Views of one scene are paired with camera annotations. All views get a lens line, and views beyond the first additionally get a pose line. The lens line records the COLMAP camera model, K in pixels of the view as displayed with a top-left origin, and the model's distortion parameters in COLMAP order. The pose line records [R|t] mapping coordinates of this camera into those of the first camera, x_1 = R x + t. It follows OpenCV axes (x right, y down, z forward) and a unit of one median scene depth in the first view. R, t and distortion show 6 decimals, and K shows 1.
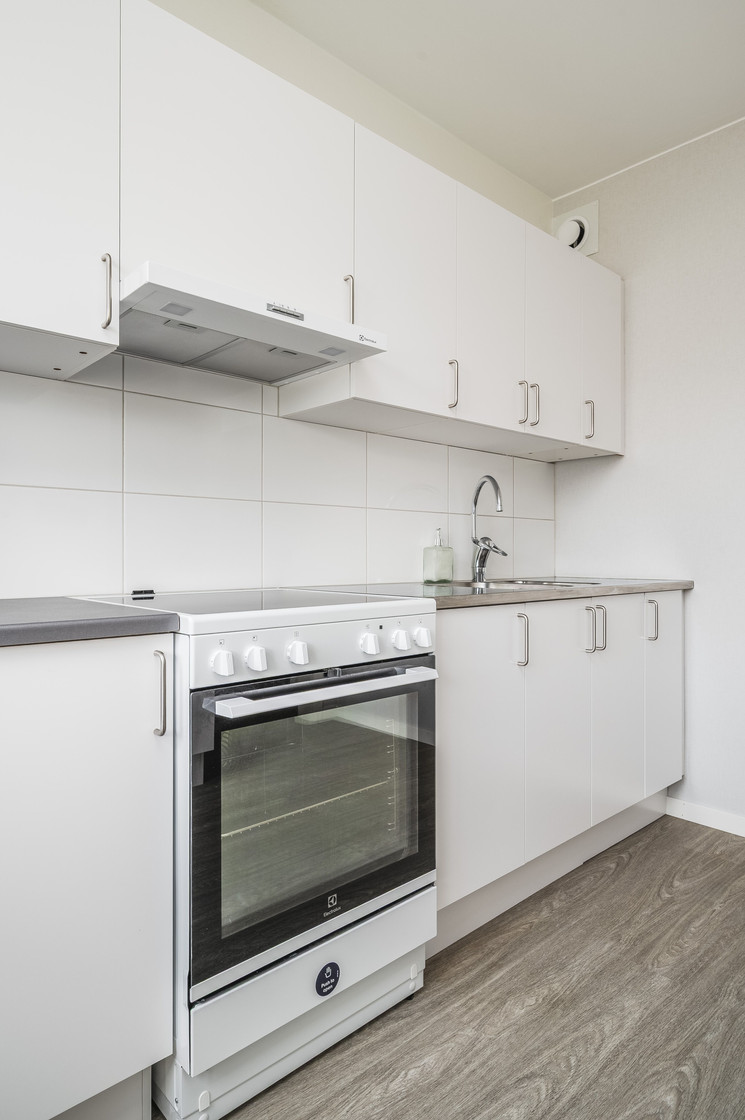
lens RADIAL K [[663.2, 0, 373.8], [0, 663.2, 557.6], [0, 0, 1]] dist [-0.004970, 0.005711]
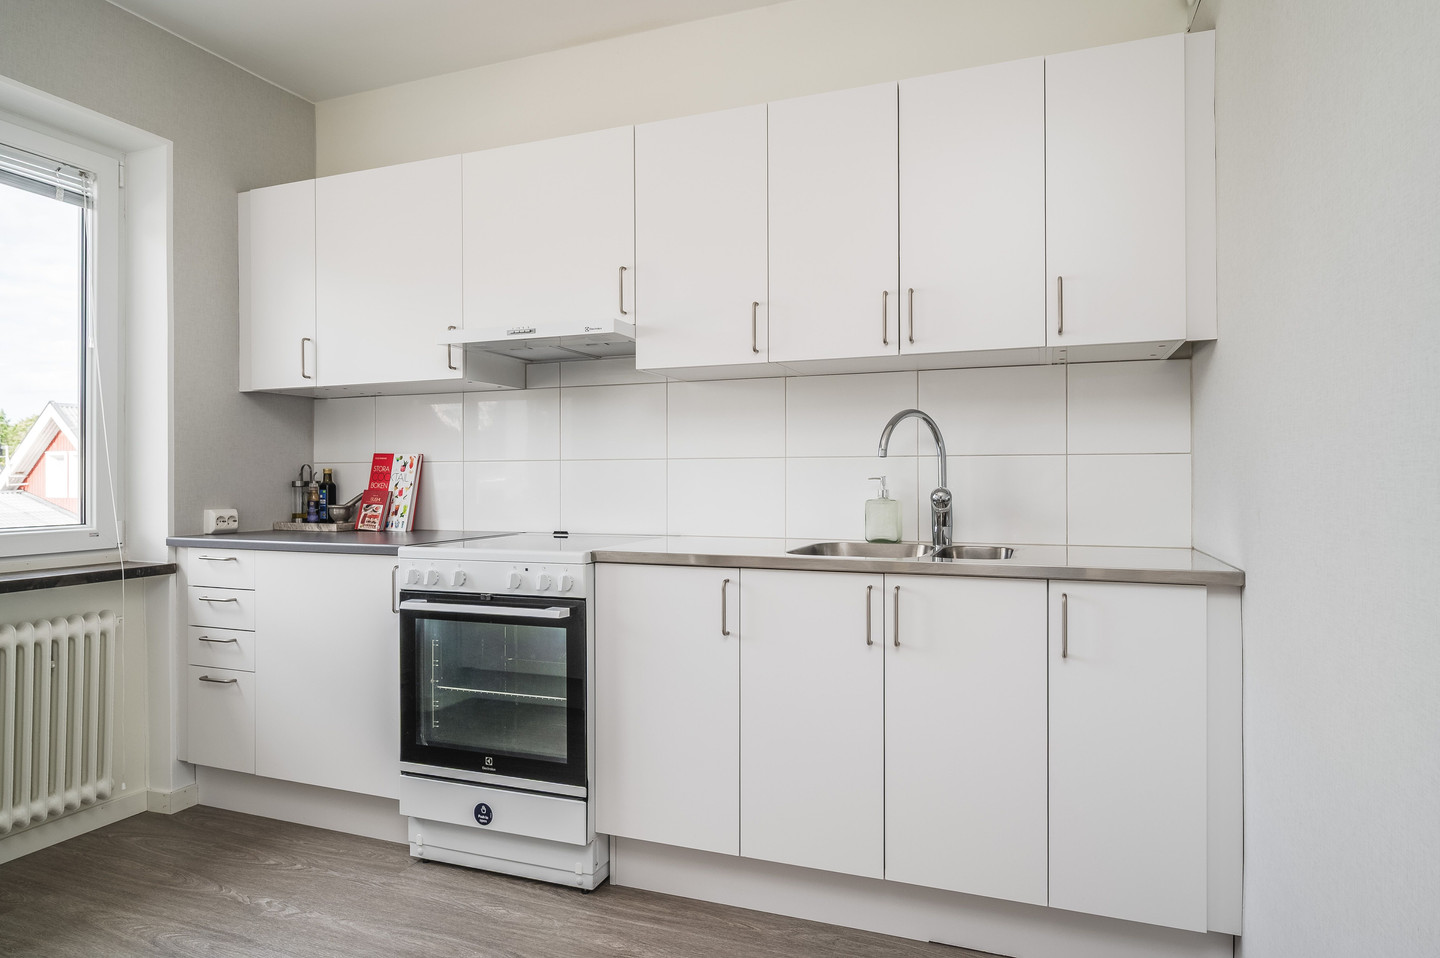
lens RADIAL K [[852.7, 0, 724.9], [0, 852.7, 480.4], [0, 0, 1]] dist [-0.004970, 0.005711]
pose [[0.446858, 0.000477, -0.894605, 1.651536], [-0.000736, 1.000000, 0.000166, -0.067497], [0.894605, 0.000584, 0.446858, 0.604491]]
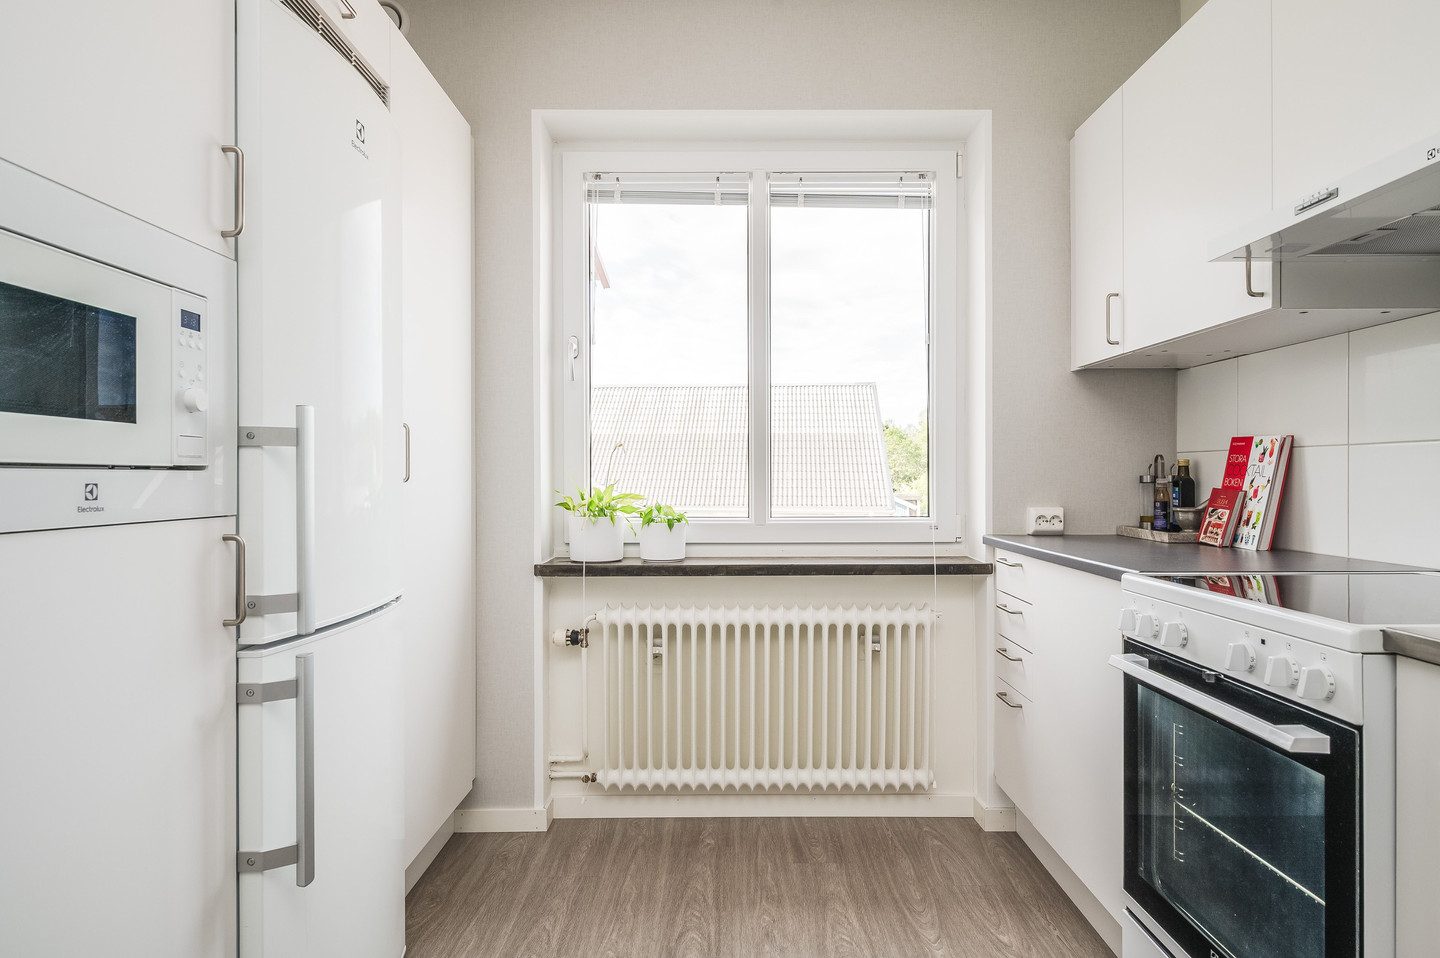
lens RADIAL K [[852.7, 0, 711.6], [0, 852.7, 476.3], [0, 0, 1]] dist [-0.004970, 0.005711]
pose [[-0.684314, 0.001687, -0.729186, 1.042717], [-0.002628, 0.999985, 0.004780, -0.069207], [0.729183, 0.005187, -0.684299, 1.184747]]
